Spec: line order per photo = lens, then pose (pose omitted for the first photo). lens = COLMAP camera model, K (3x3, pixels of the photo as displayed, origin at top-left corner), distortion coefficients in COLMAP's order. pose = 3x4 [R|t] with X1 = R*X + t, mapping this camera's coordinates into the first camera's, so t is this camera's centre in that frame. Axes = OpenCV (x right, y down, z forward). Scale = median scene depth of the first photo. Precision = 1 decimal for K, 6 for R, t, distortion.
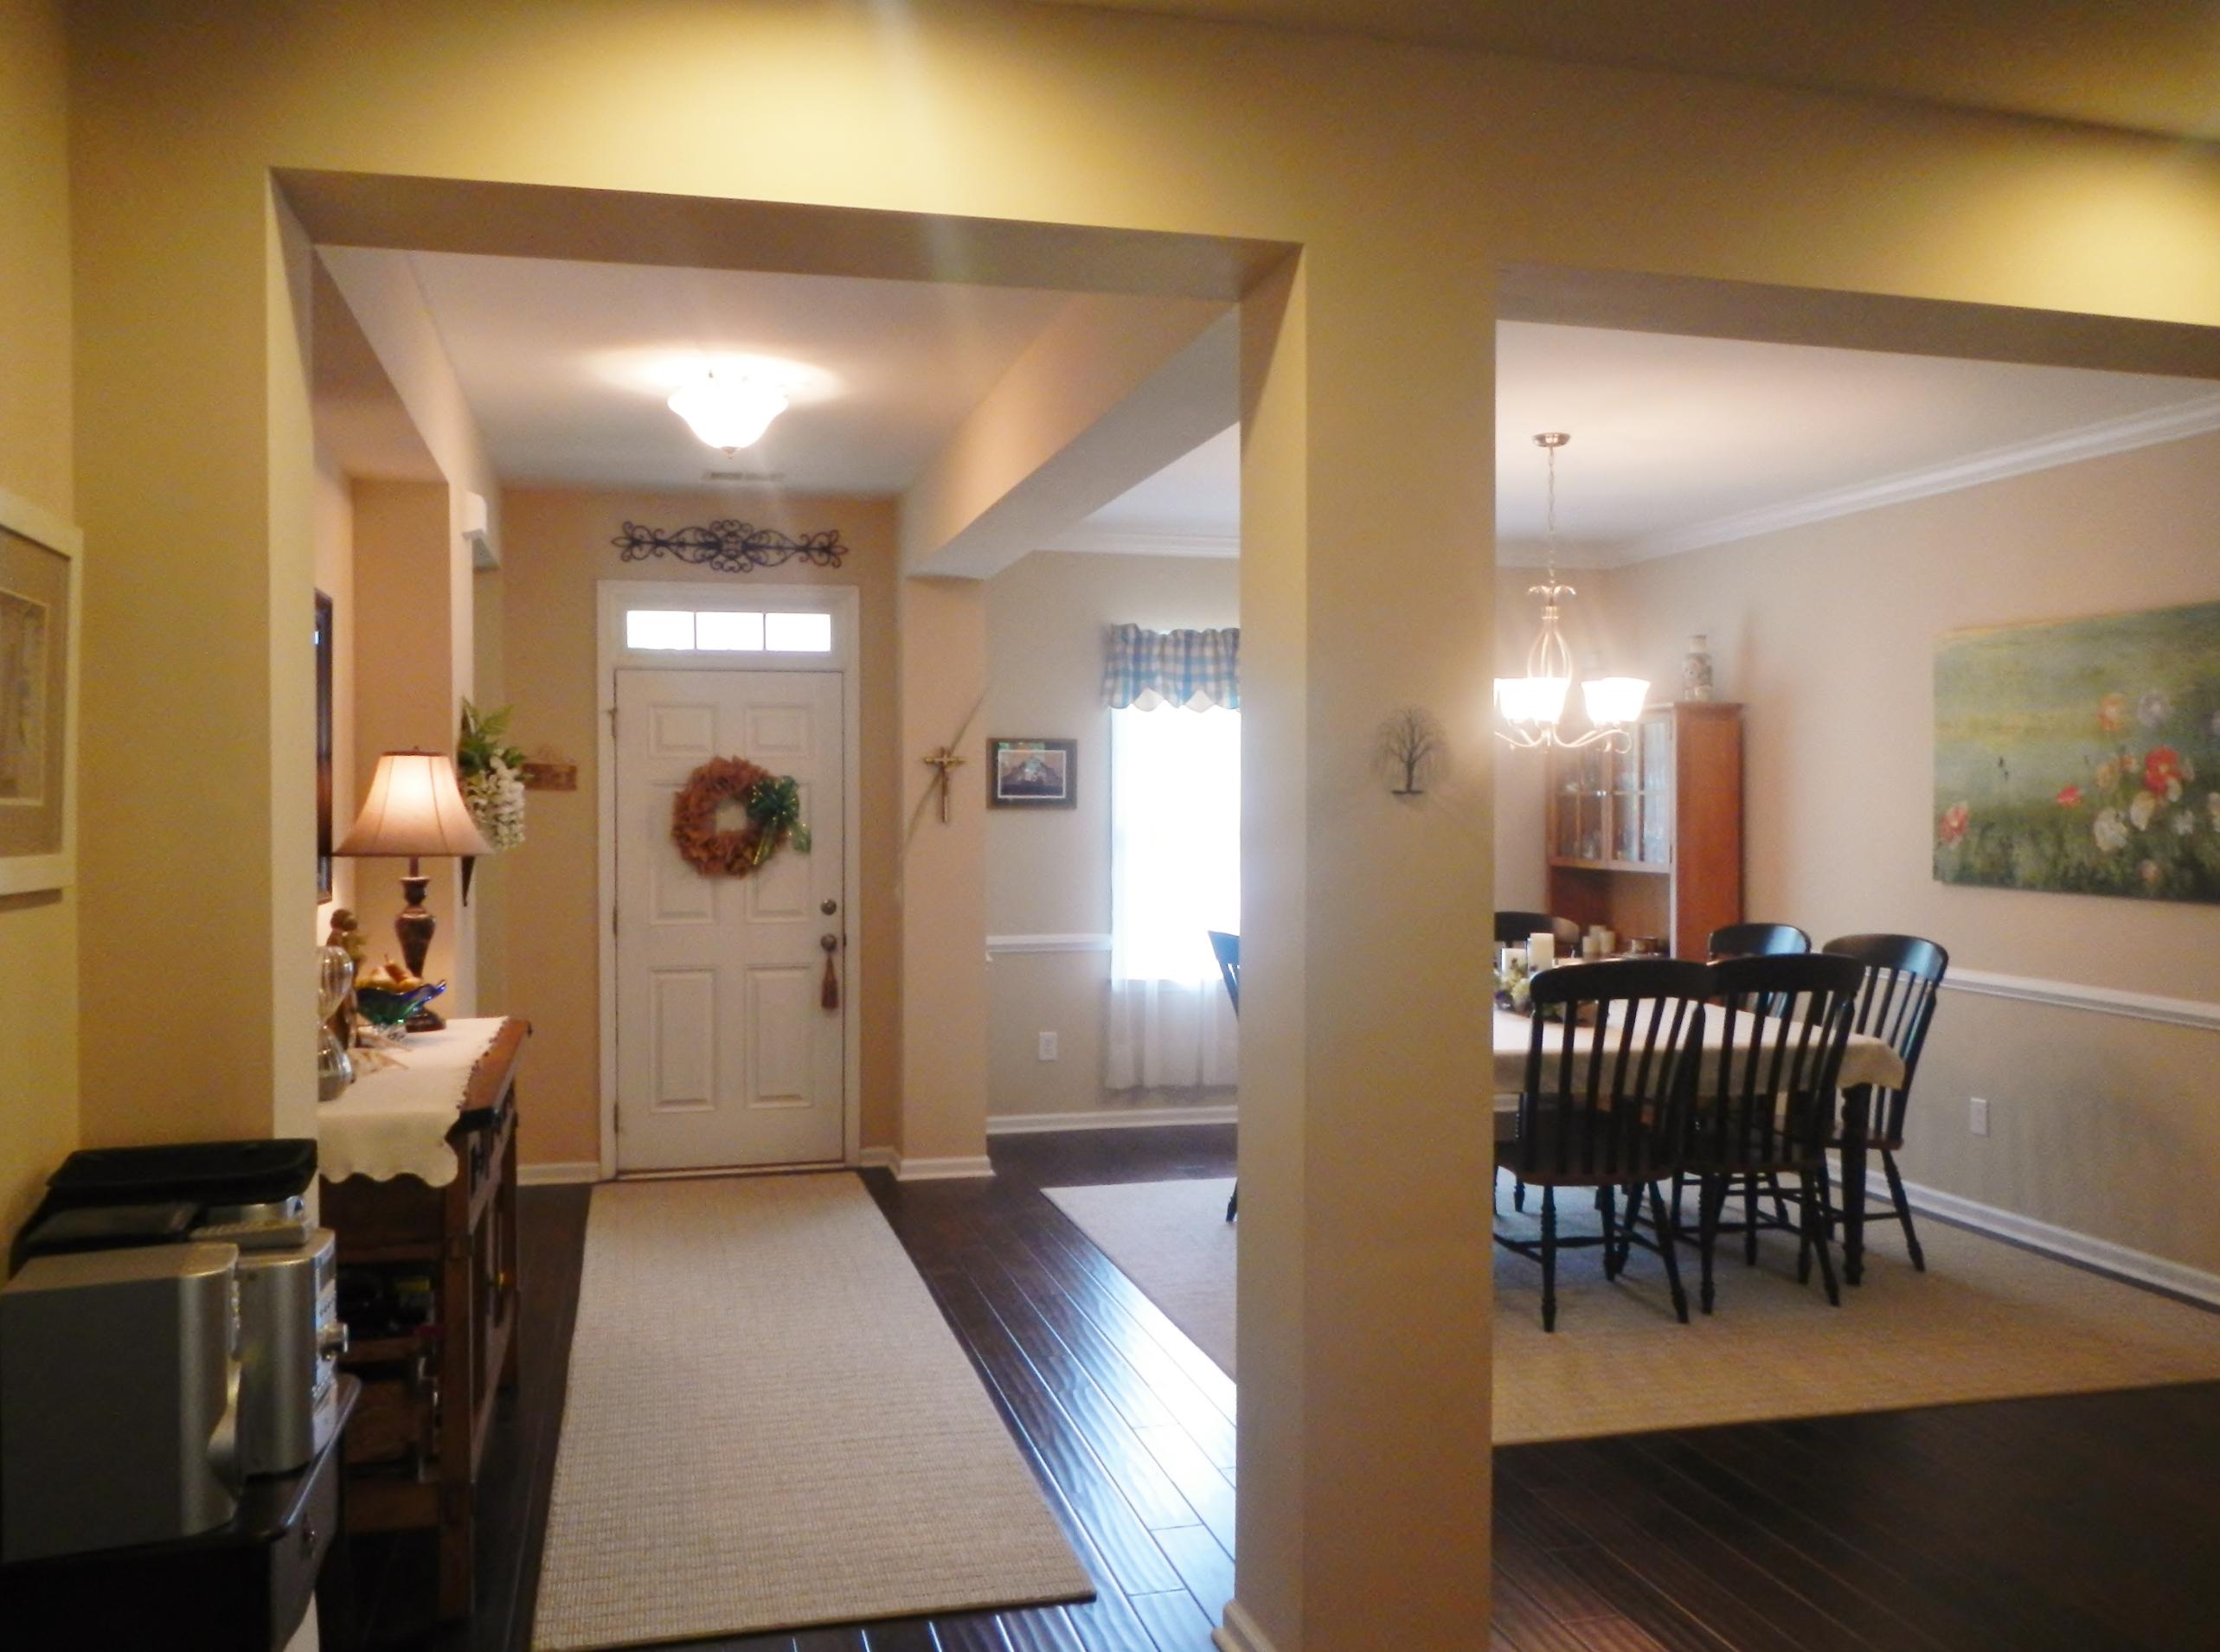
lens RADIAL K [[1820.5, 0, 1117.2], [0, 1820.5, 825.4], [0, 0, 1]] dist [-0.061907, -0.002822]
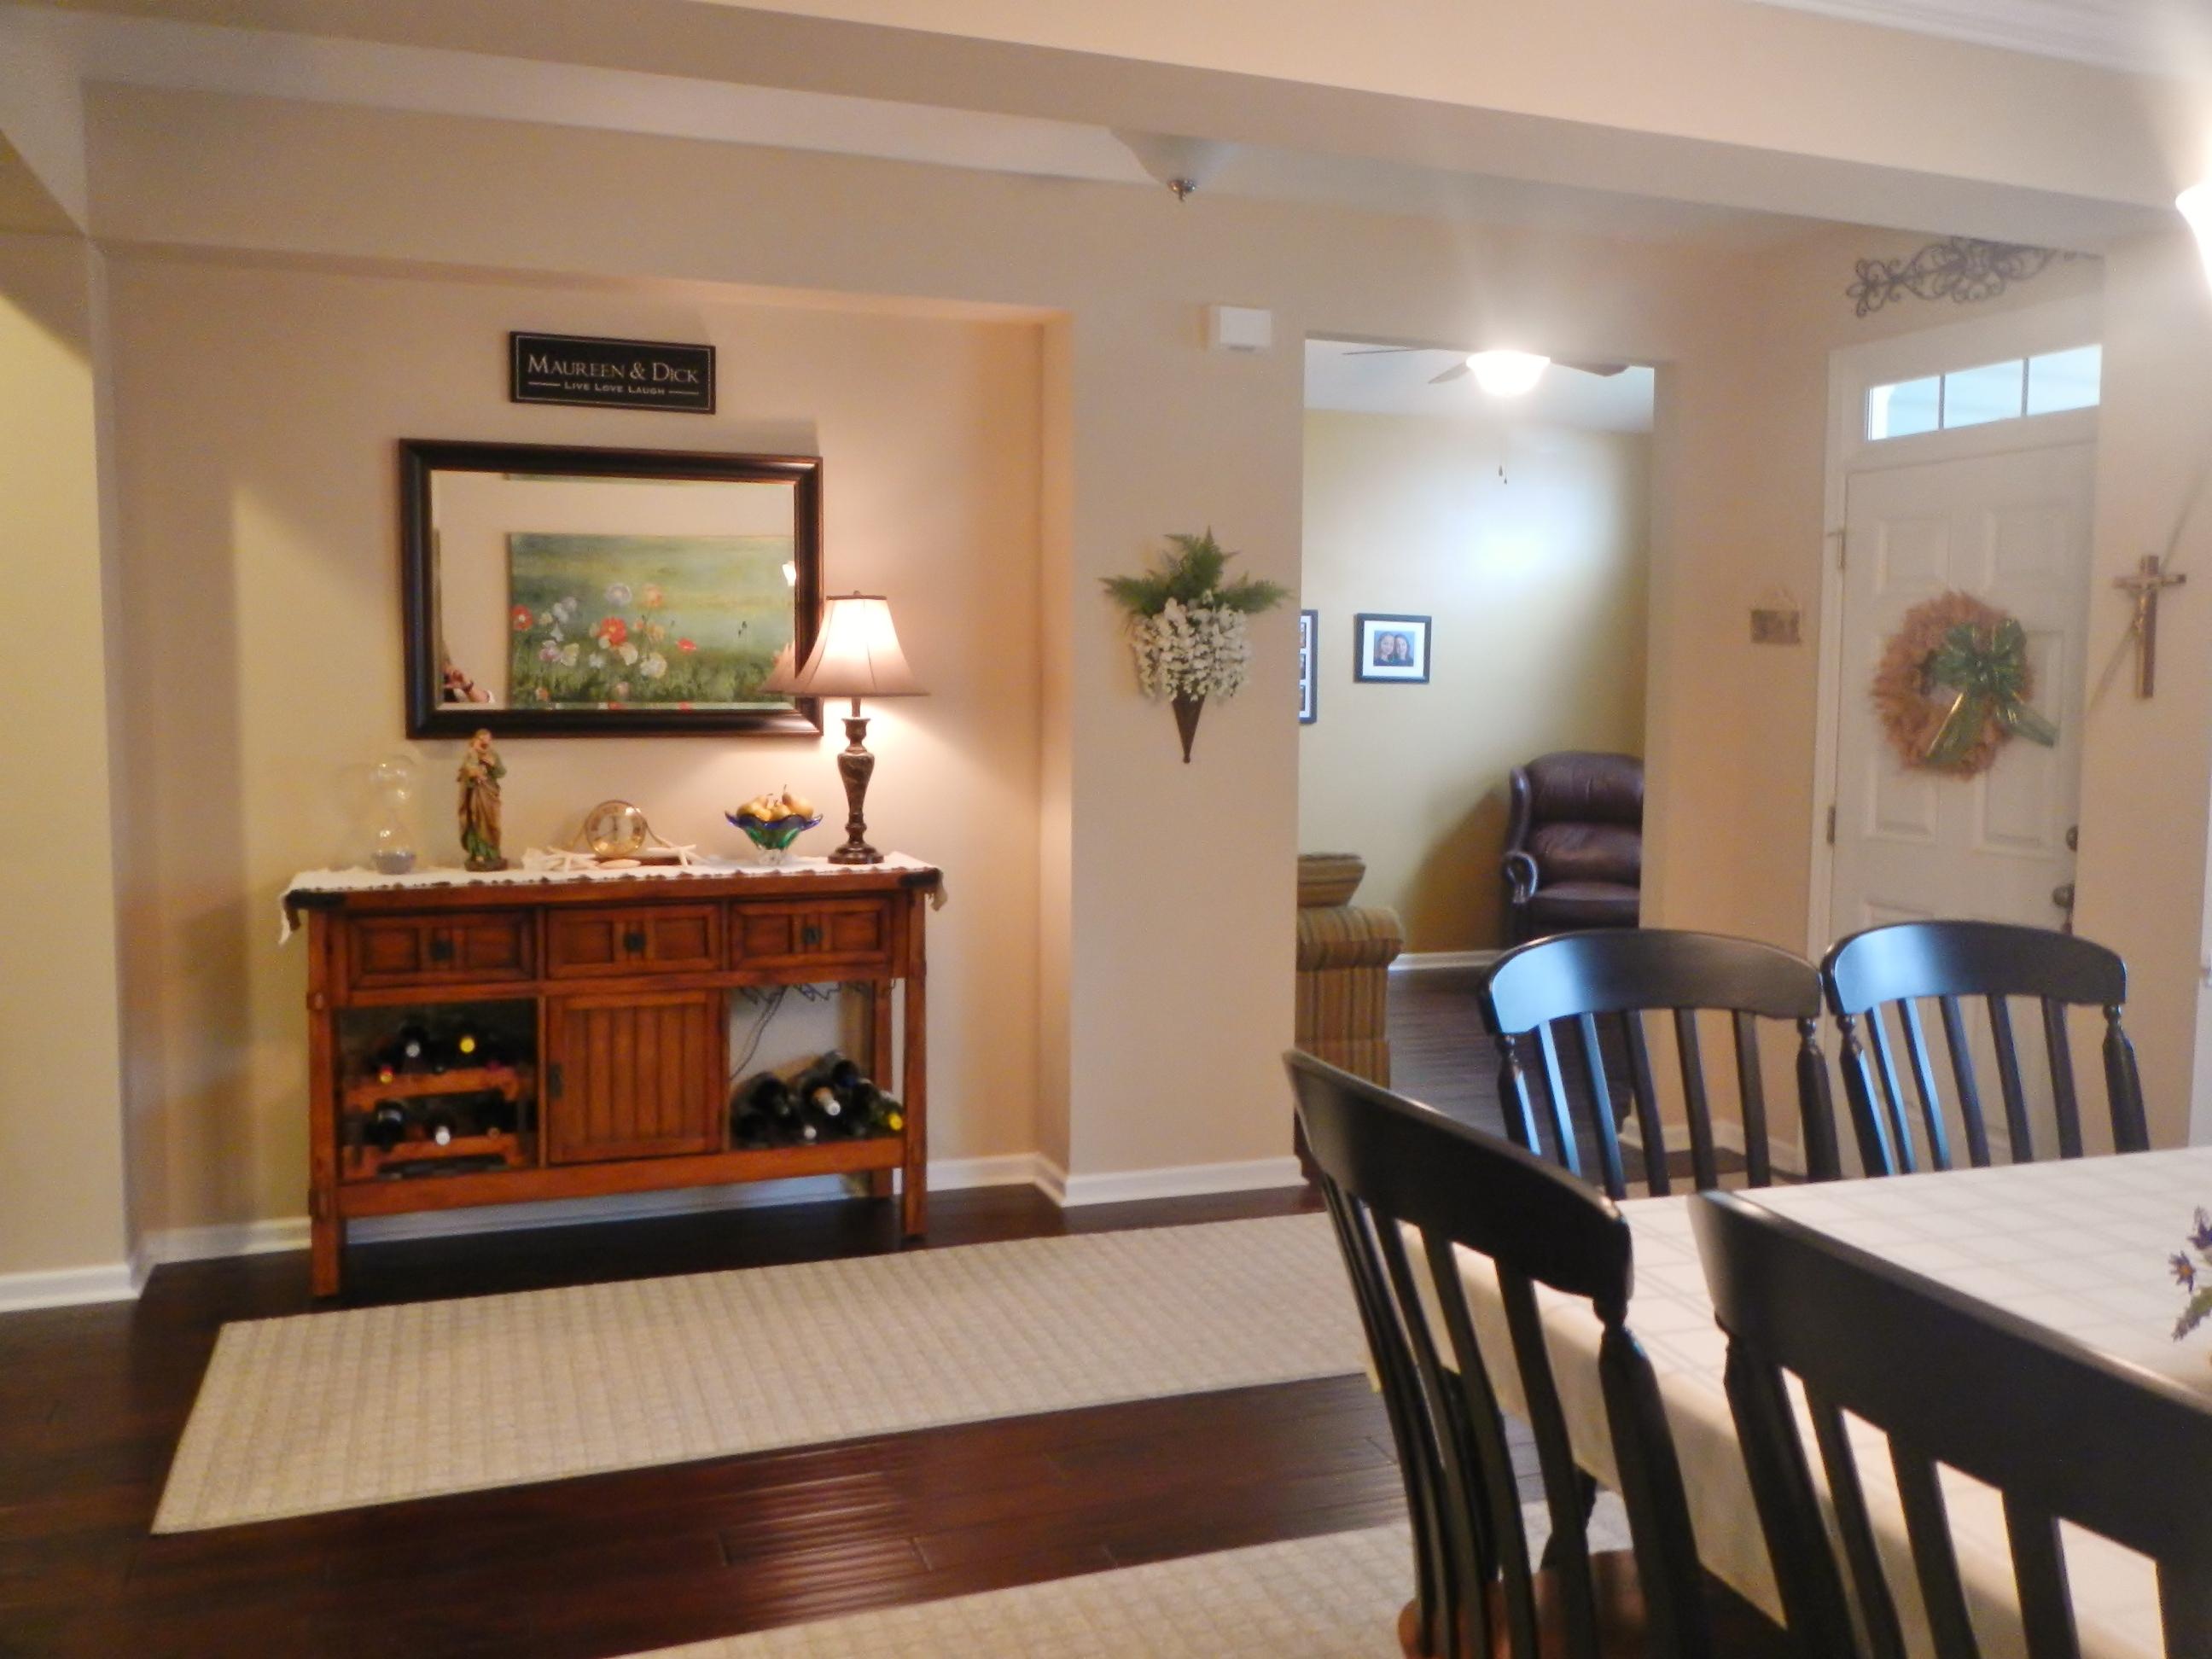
lens RADIAL K [[1814.2, 0, 1111.2], [0, 1814.2, 817.8], [0, 0, 1]] dist [-0.061907, -0.002822]
pose [[0.082291, 0.081845, -0.993242, 0.404652], [-0.026180, 0.996456, 0.079941, -0.000335], [0.996264, 0.019425, 0.084142, 0.653500]]
